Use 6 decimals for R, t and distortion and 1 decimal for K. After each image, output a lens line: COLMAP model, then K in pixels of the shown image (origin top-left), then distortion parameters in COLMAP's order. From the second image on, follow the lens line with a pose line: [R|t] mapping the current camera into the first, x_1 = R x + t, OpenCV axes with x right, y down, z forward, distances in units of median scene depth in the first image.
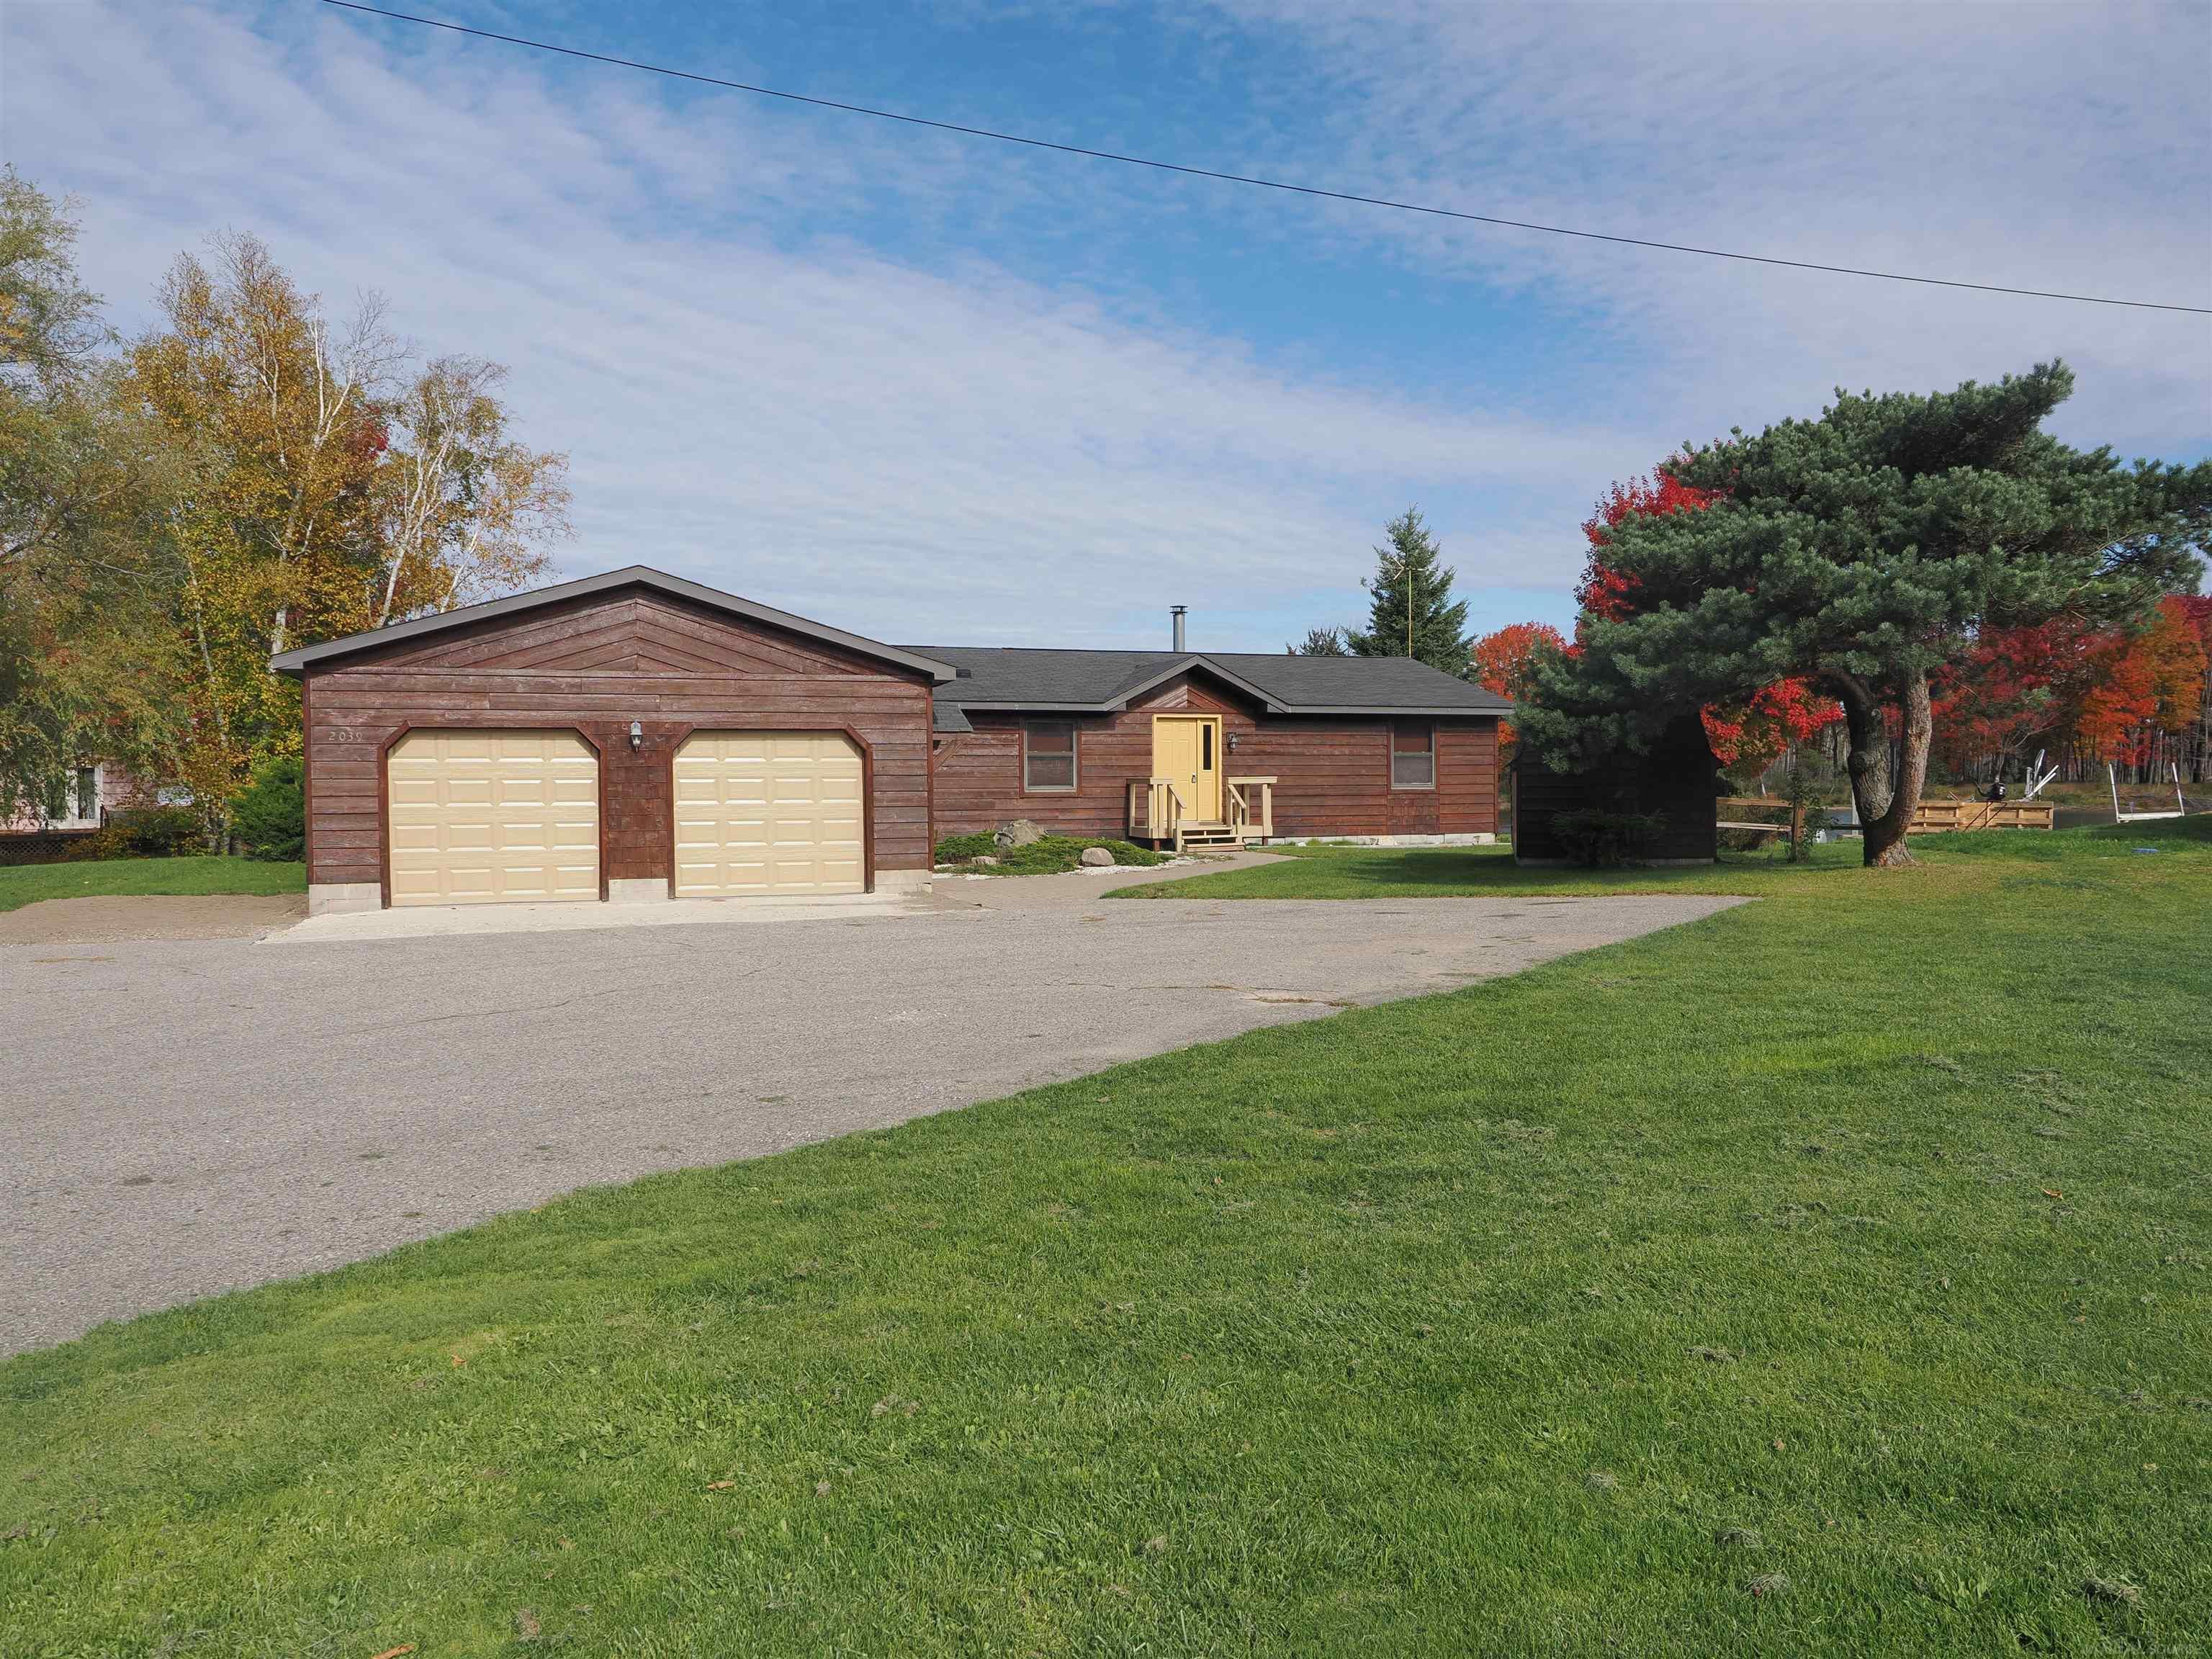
lens RADIAL K [[1611.2, 0, 1107.3], [0, 1611.2, 857.2], [0, 0, 1]] dist [-0.007874, 0.006161]
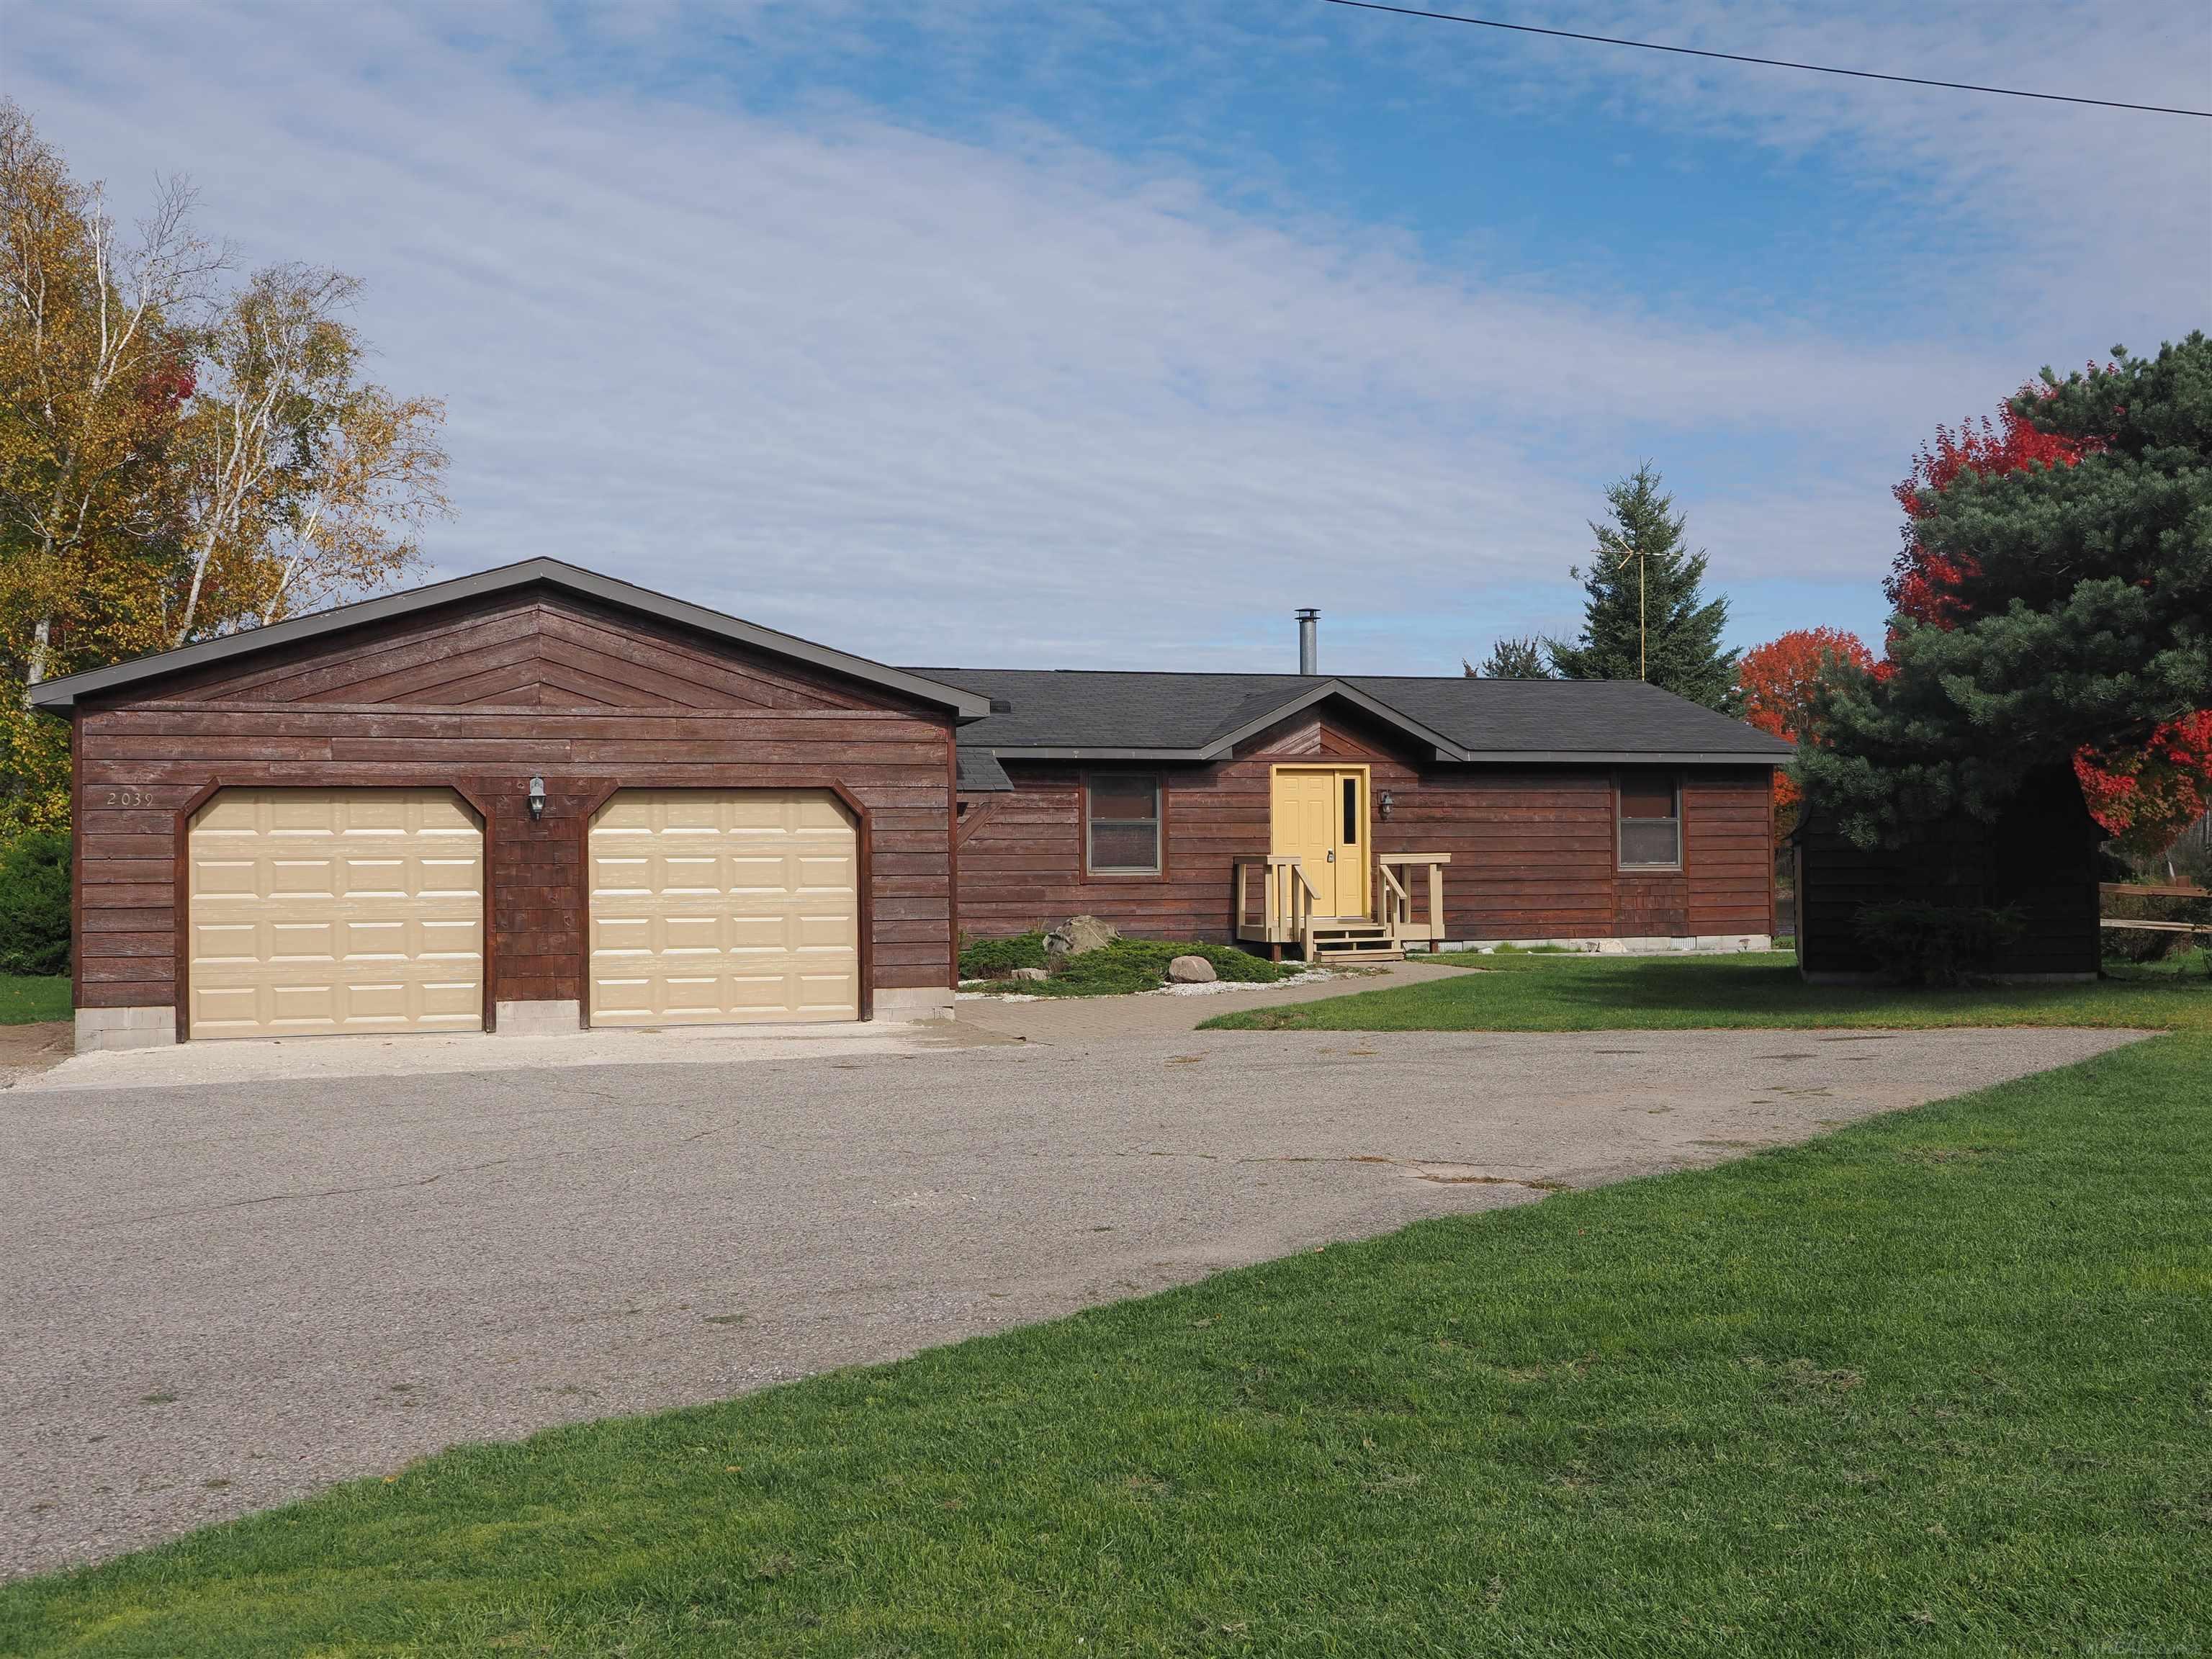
lens RADIAL K [[2317.2, 0, 1106.3], [0, 2317.2, 862.2], [0, 0, 1]] dist [0.017566, -0.011900]
pose [[0.999086, -0.001322, -0.042717, -0.000167], [-0.000638, 0.998948, -0.045843, -0.000586], [0.042733, 0.045828, 0.998035, -0.001965]]
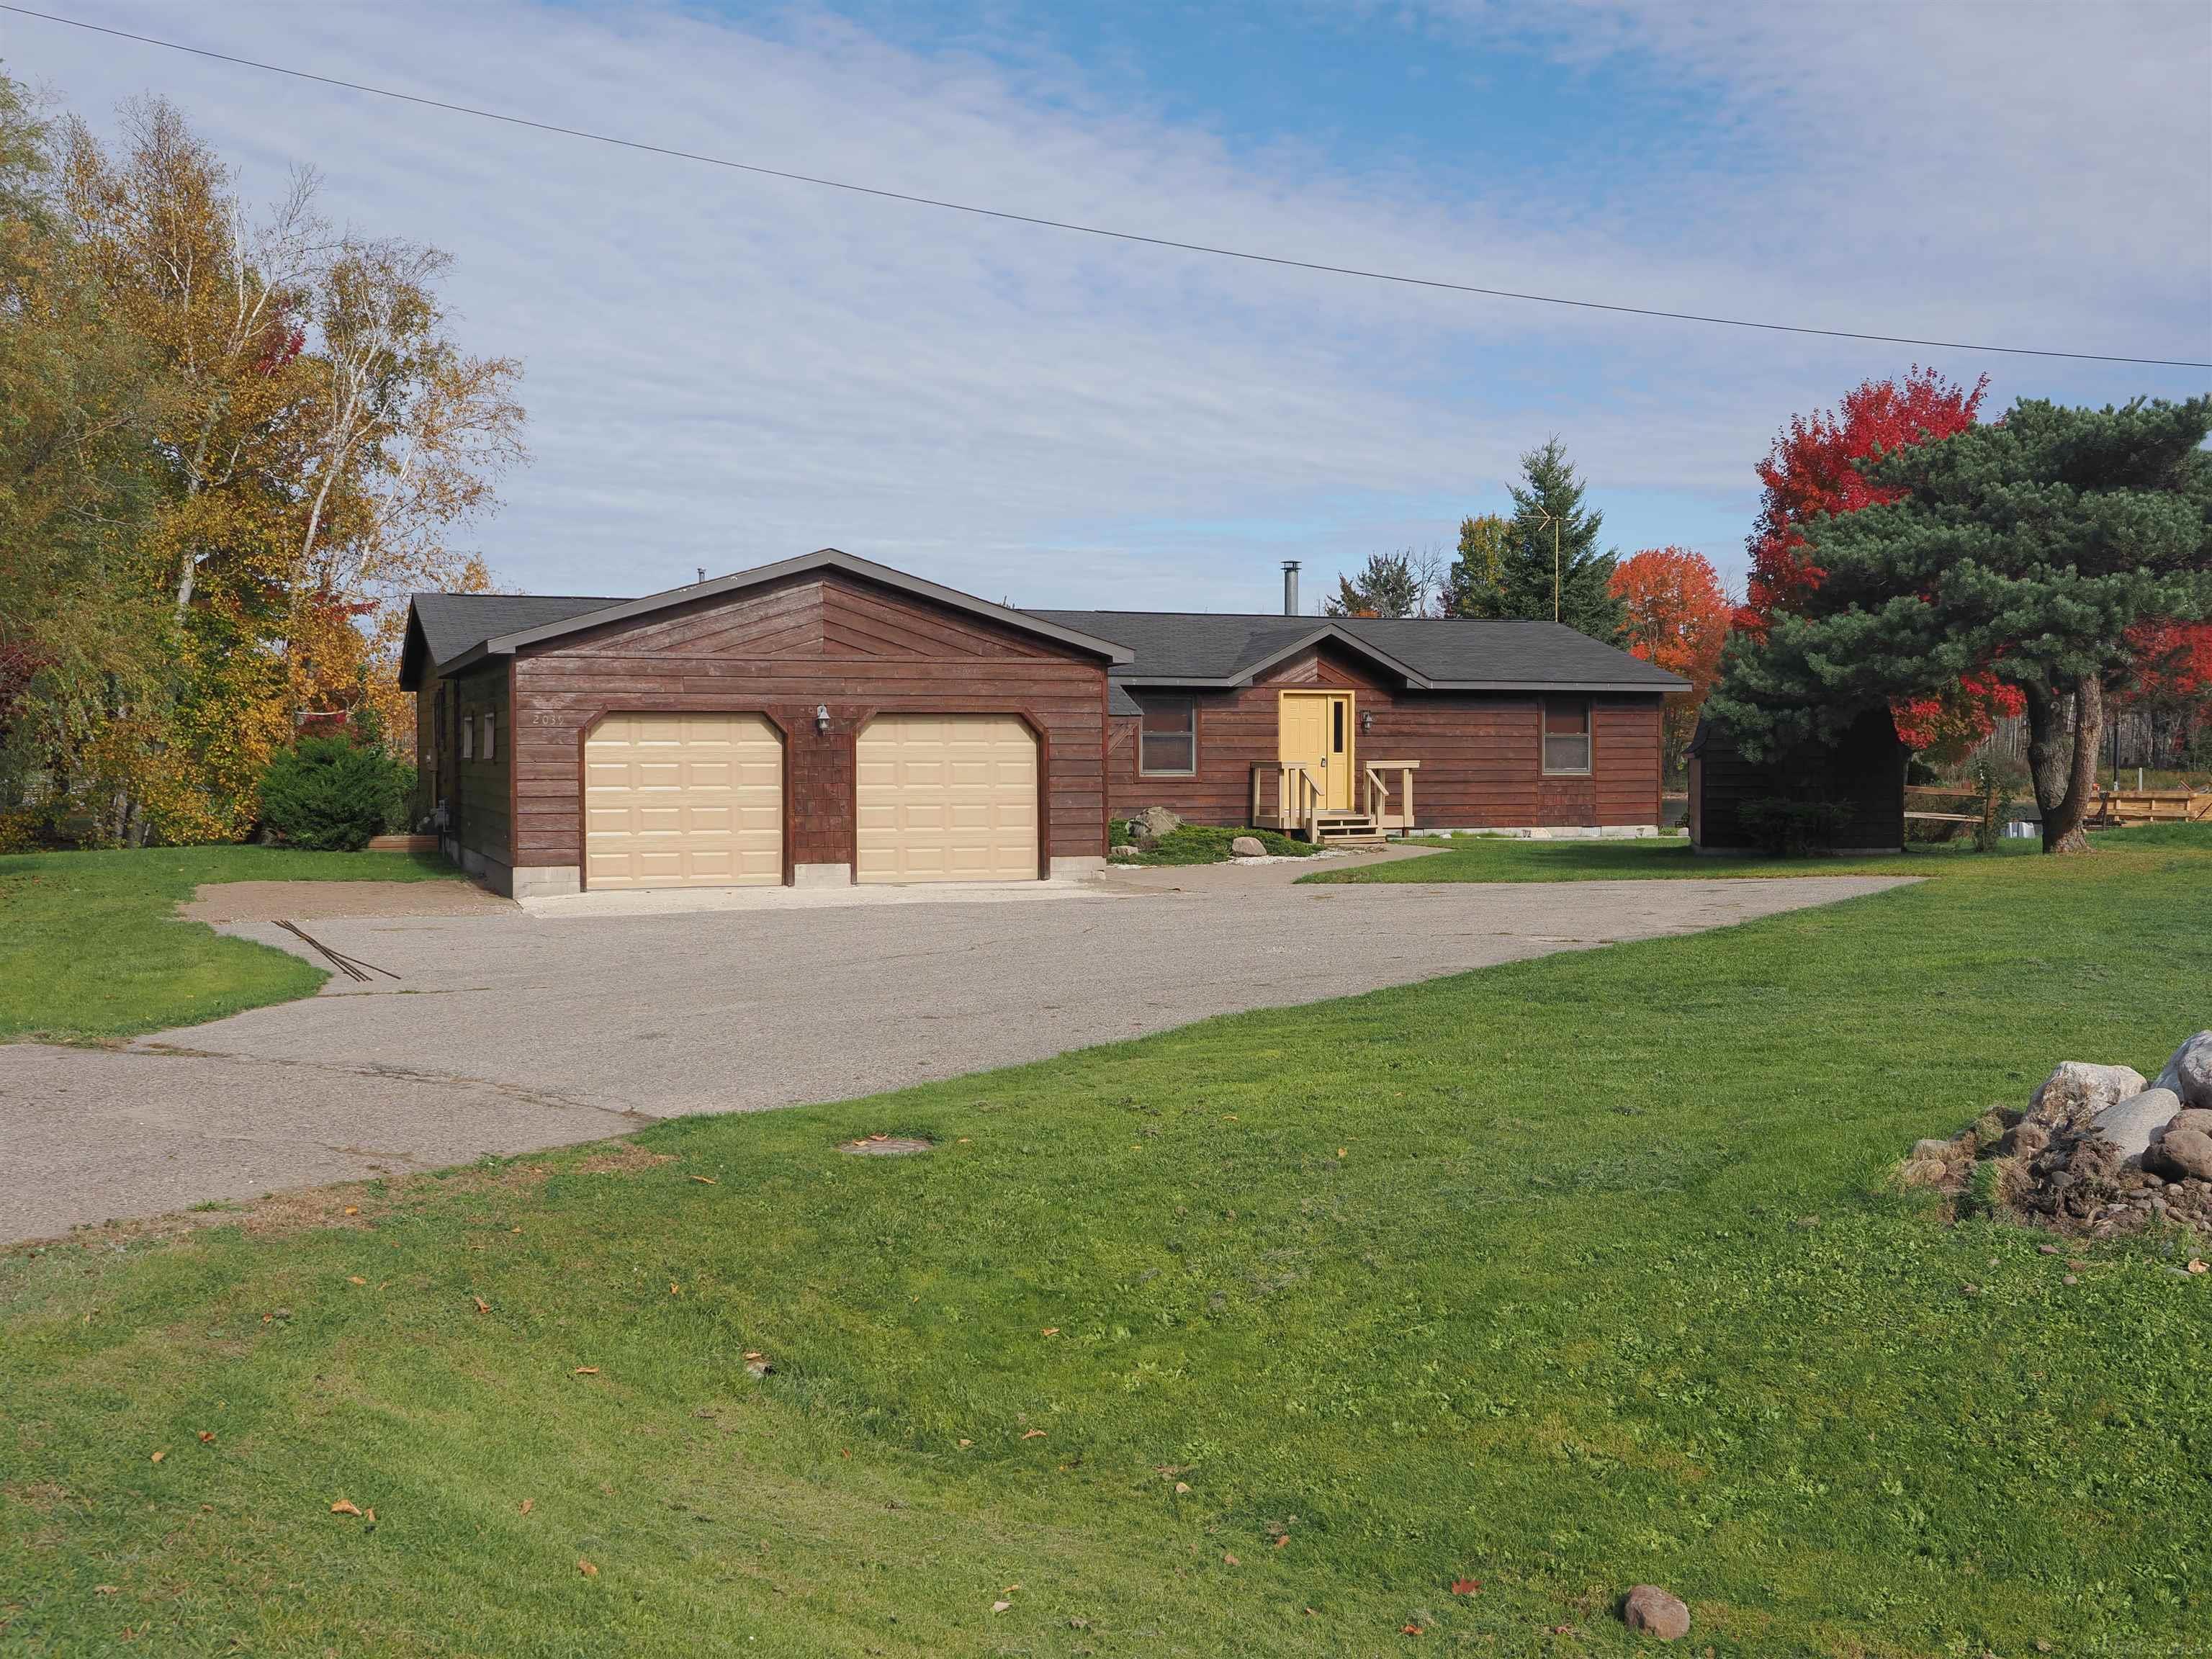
lens RADIAL K [[2273.0, 0, 1111.7], [0, 2273.0, 878.9], [0, 0, 1]] dist [0.014289, 0.011030]
pose [[0.999786, 0.003264, 0.020406, -0.138077], [-0.003378, 0.999979, 0.005564, 0.014017], [-0.020387, -0.005632, 0.999776, -0.393544]]
